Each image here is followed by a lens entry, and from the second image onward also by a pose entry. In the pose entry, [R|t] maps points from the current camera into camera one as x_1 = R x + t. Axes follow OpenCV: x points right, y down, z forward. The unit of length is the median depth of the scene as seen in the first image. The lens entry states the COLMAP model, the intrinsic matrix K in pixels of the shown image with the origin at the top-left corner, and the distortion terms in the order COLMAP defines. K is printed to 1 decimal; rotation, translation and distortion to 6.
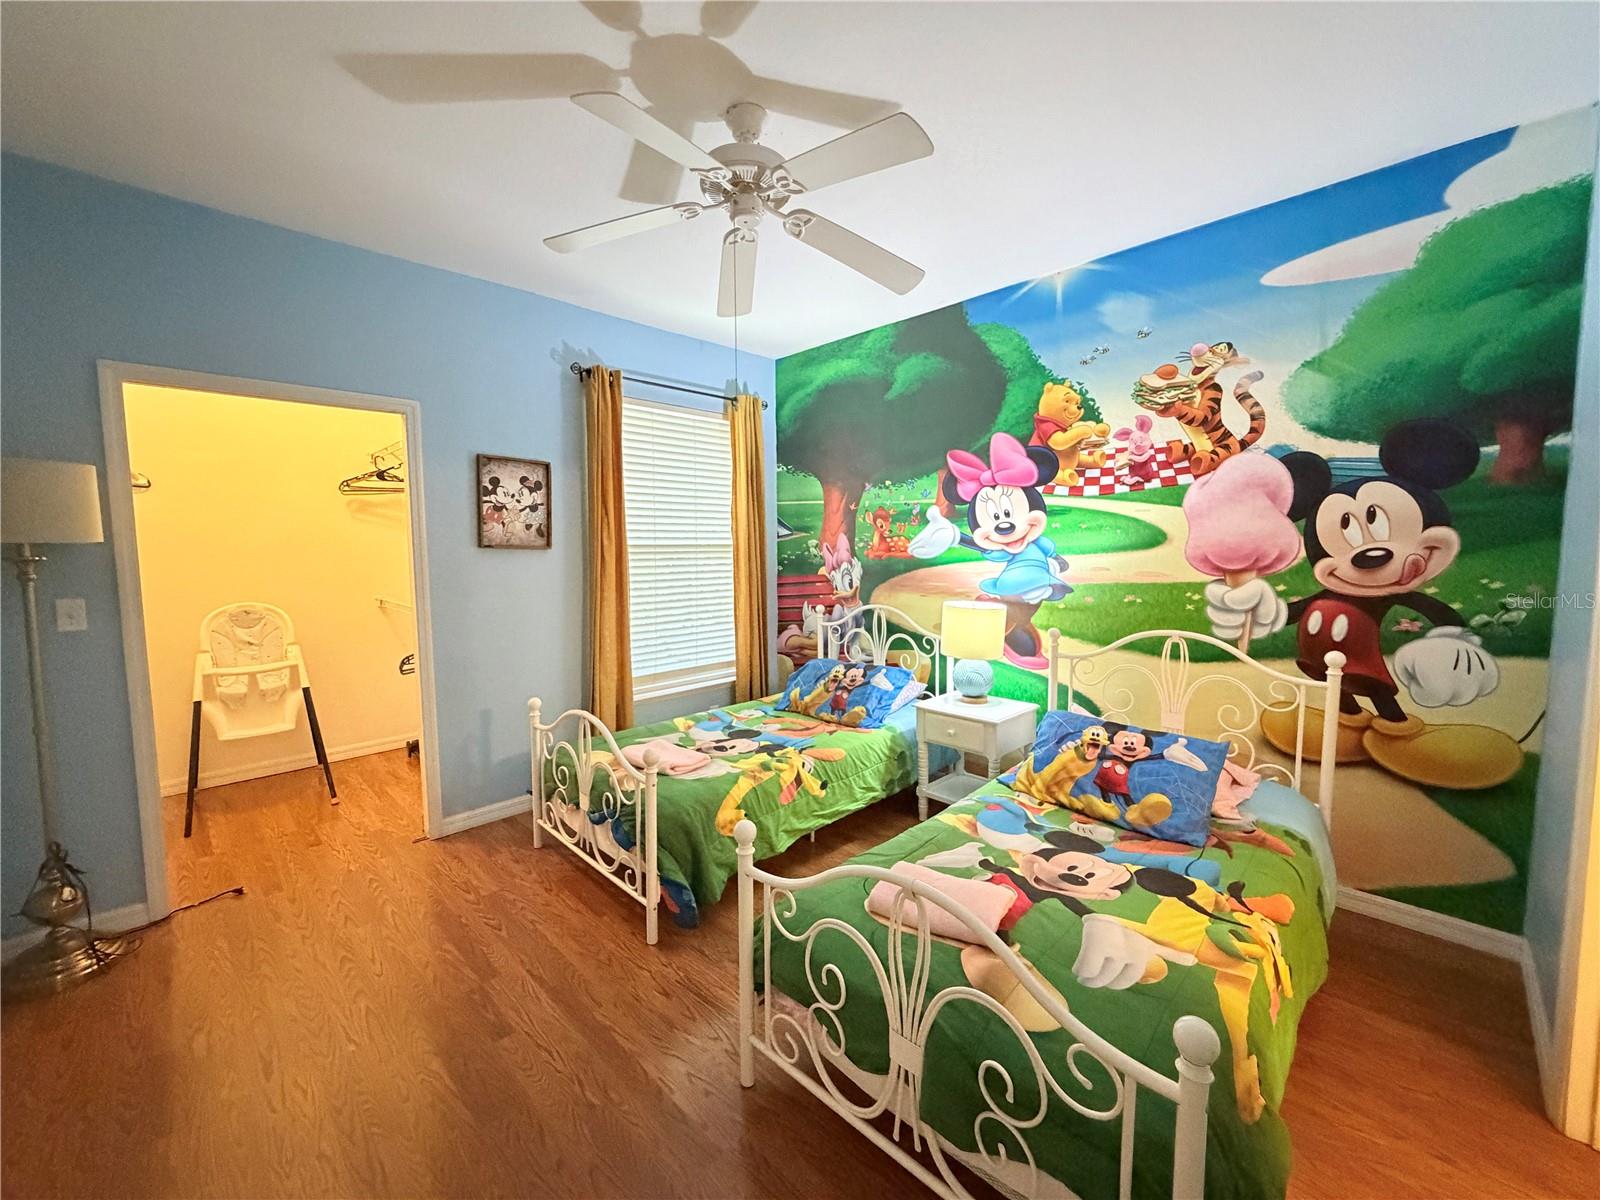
lens RADIAL K [[637.4, 0, 800.8], [0, 637.4, 601.6], [0, 0, 1]] dist [-0.000319, -0.000272]
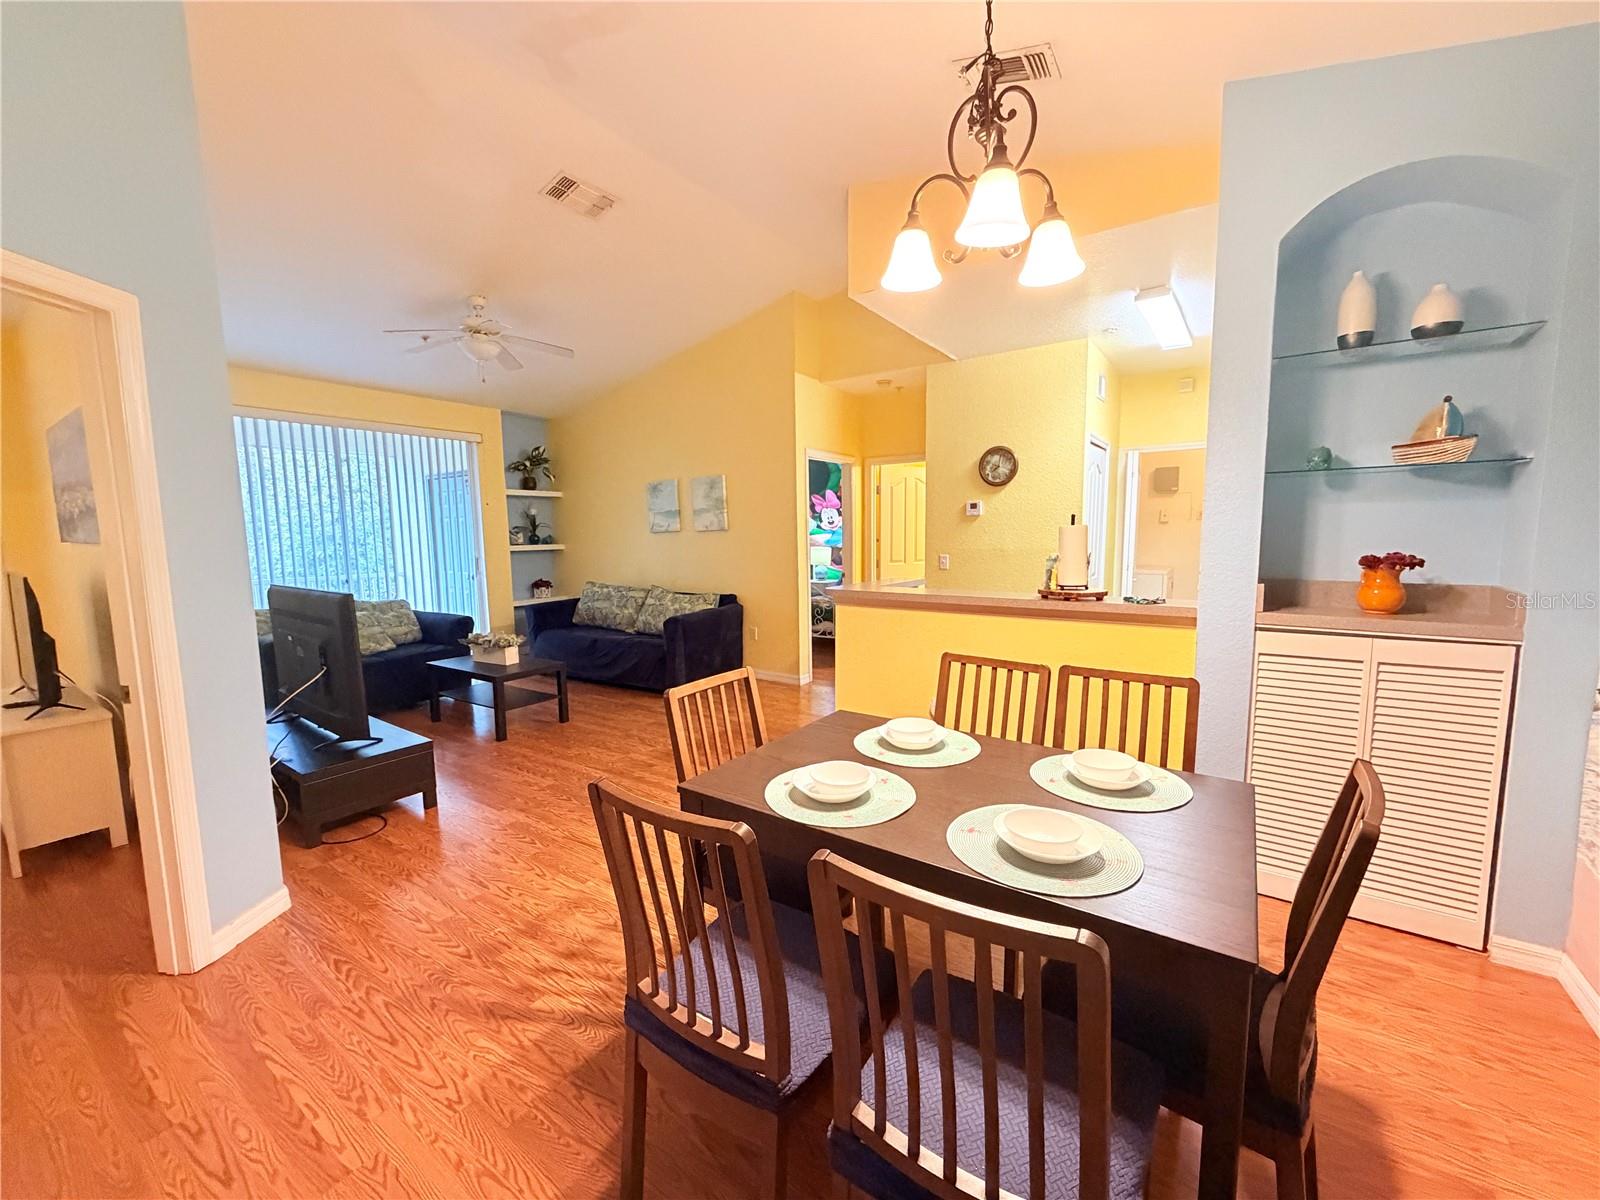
lens RADIAL K [[637.4, 0, 802.2], [0, 637.4, 600.3], [0, 0, 1]] dist [-0.000319, -0.000272]
pose [[0.981934, -0.027927, 0.187150, -0.403668], [0.023679, 0.999410, 0.024898, 0.183608], [-0.187734, -0.020017, 0.982016, -2.040803]]
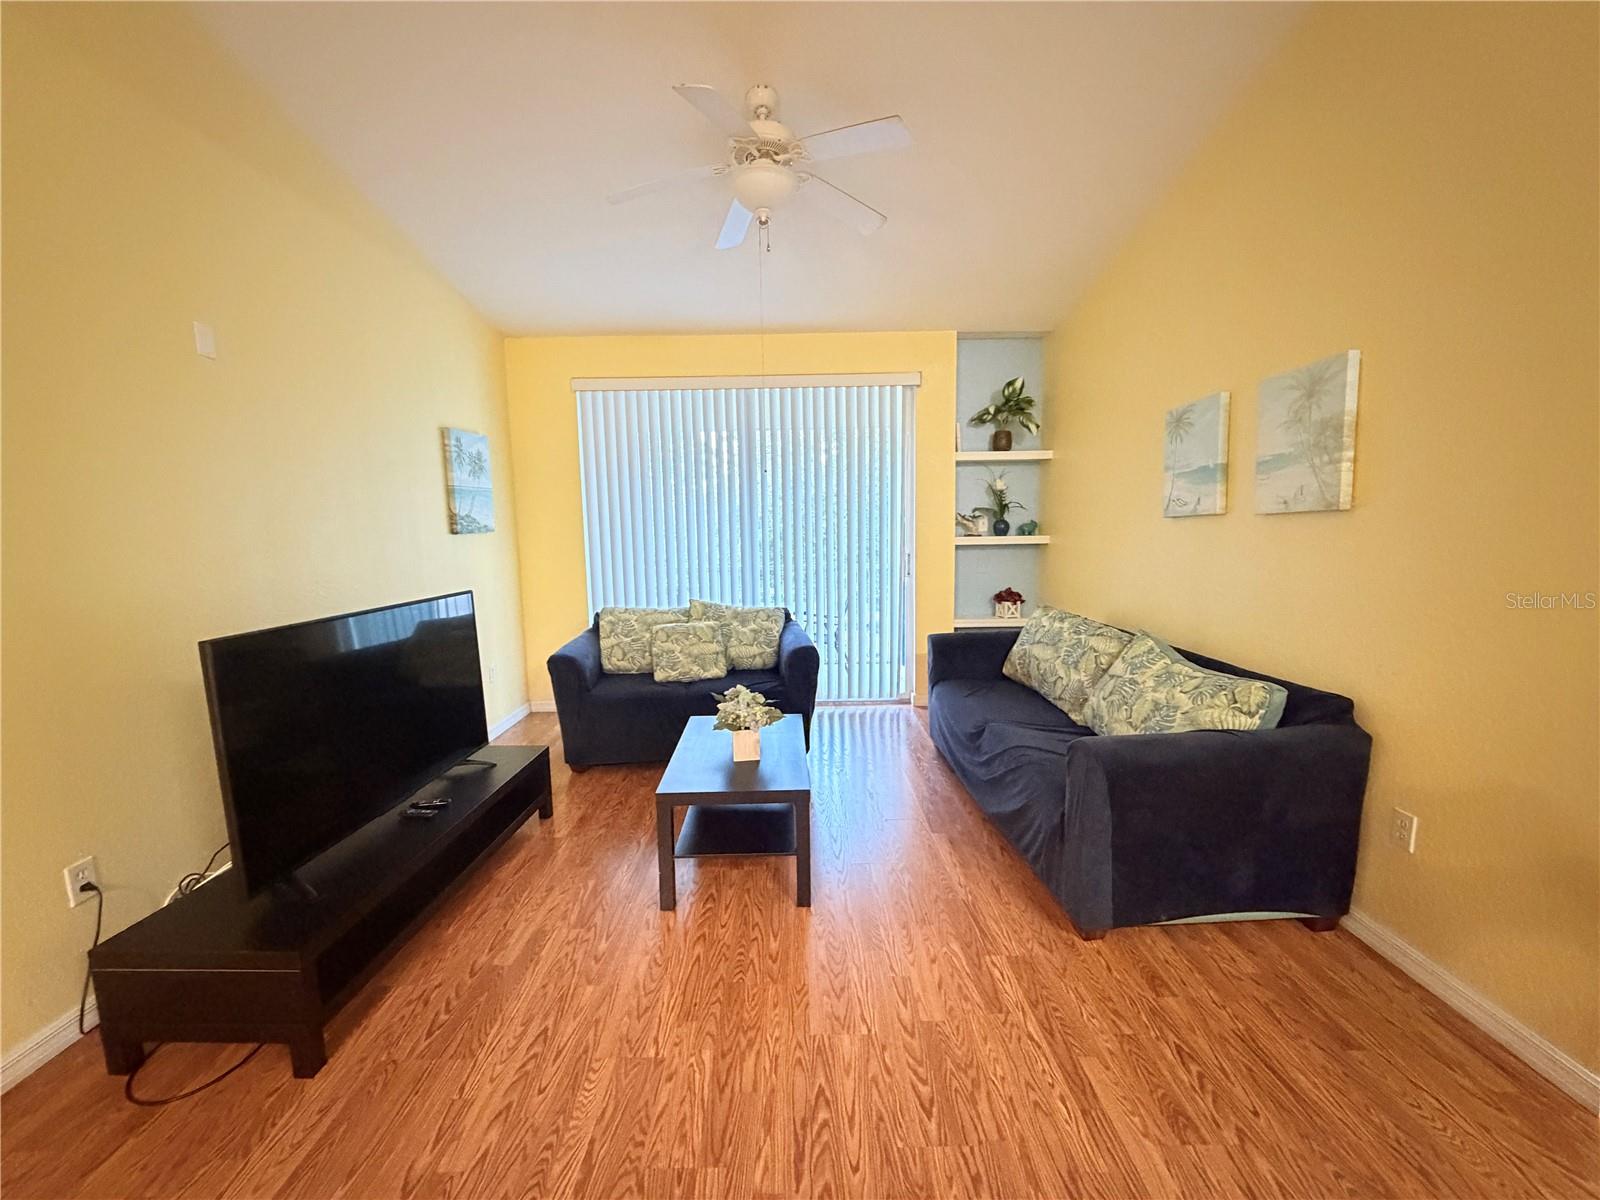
lens RADIAL K [[637.4, 0, 797.6], [0, 637.4, 600.6], [0, 0, 1]] dist [-0.000319, -0.000272]
pose [[0.708096, 0.080118, -0.701556, -0.094725], [-0.047566, 0.996698, 0.065814, 0.050430], [0.704512, -0.013233, 0.709569, -0.508803]]
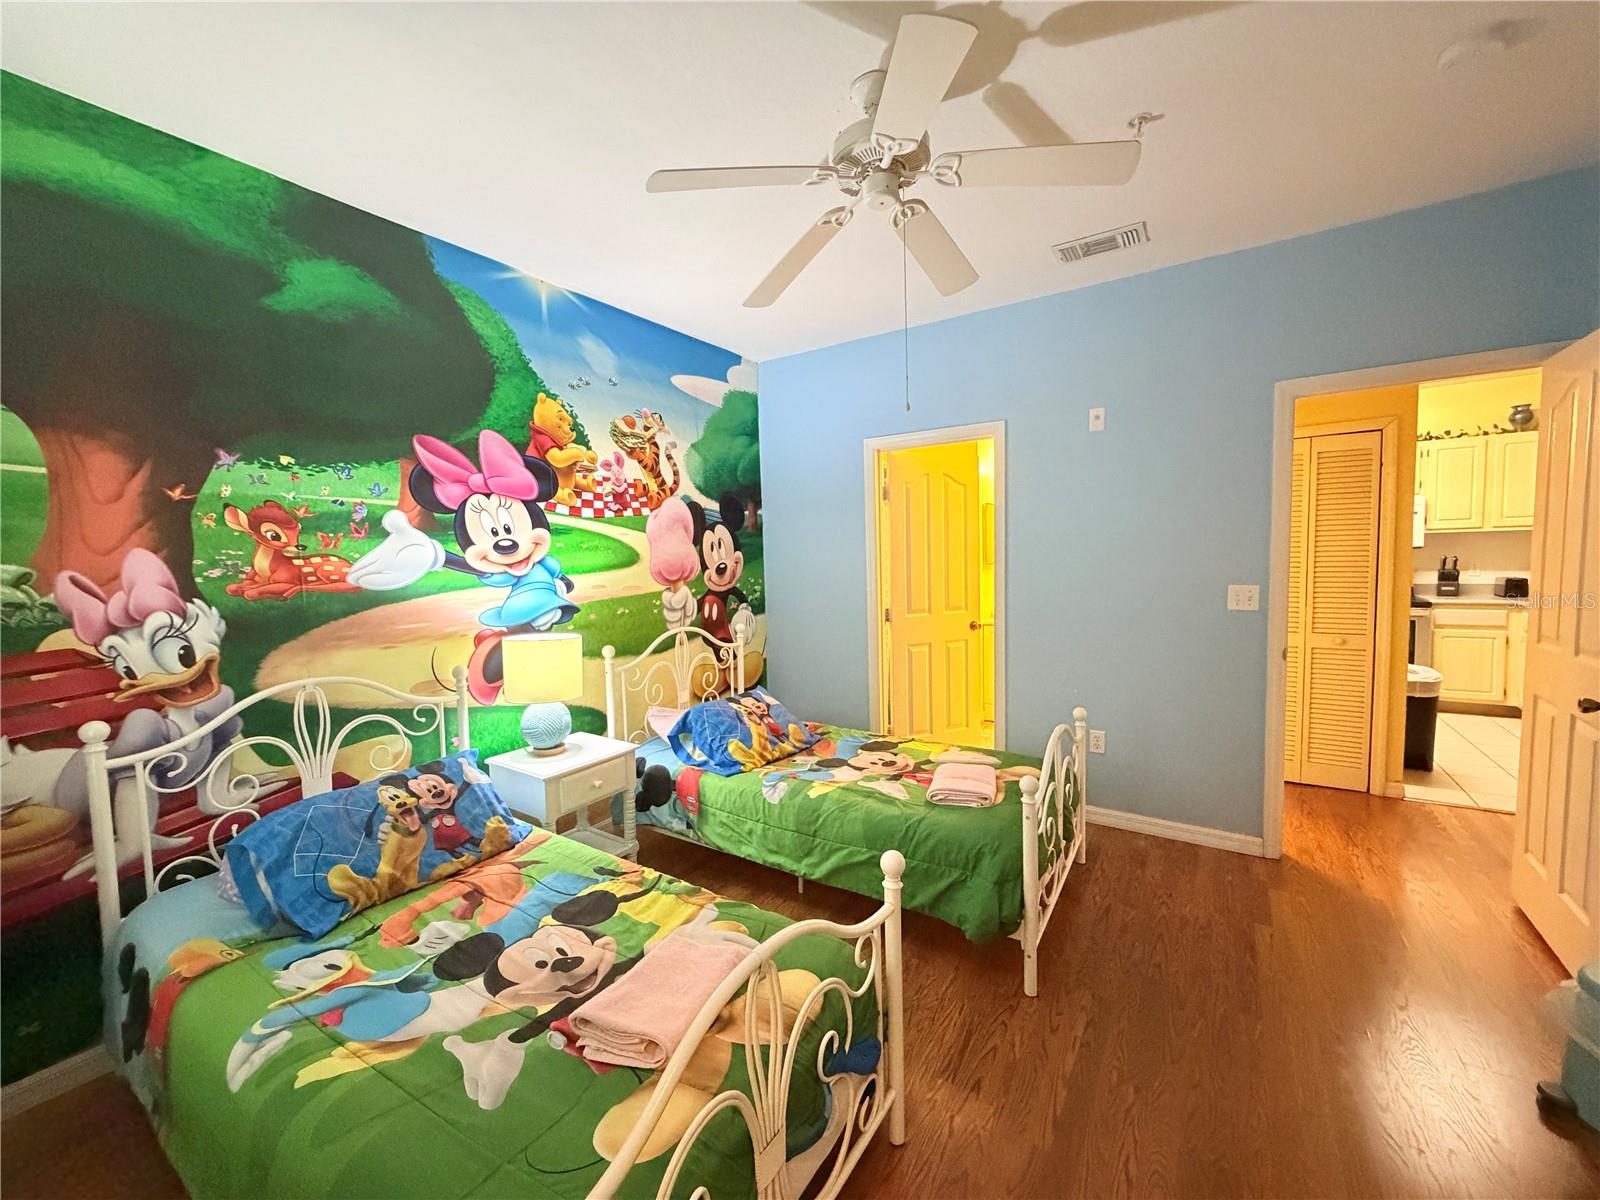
lens RADIAL K [[637.4, 0, 793.0], [0, 637.4, 600.9], [0, 0, 1]] dist [-0.000319, -0.000272]
pose [[-0.193190, -0.055109, 0.979613, -0.634287], [0.115119, 0.990252, 0.078411, -0.072892], [-0.974385, 0.127920, -0.184962, 0.874364]]
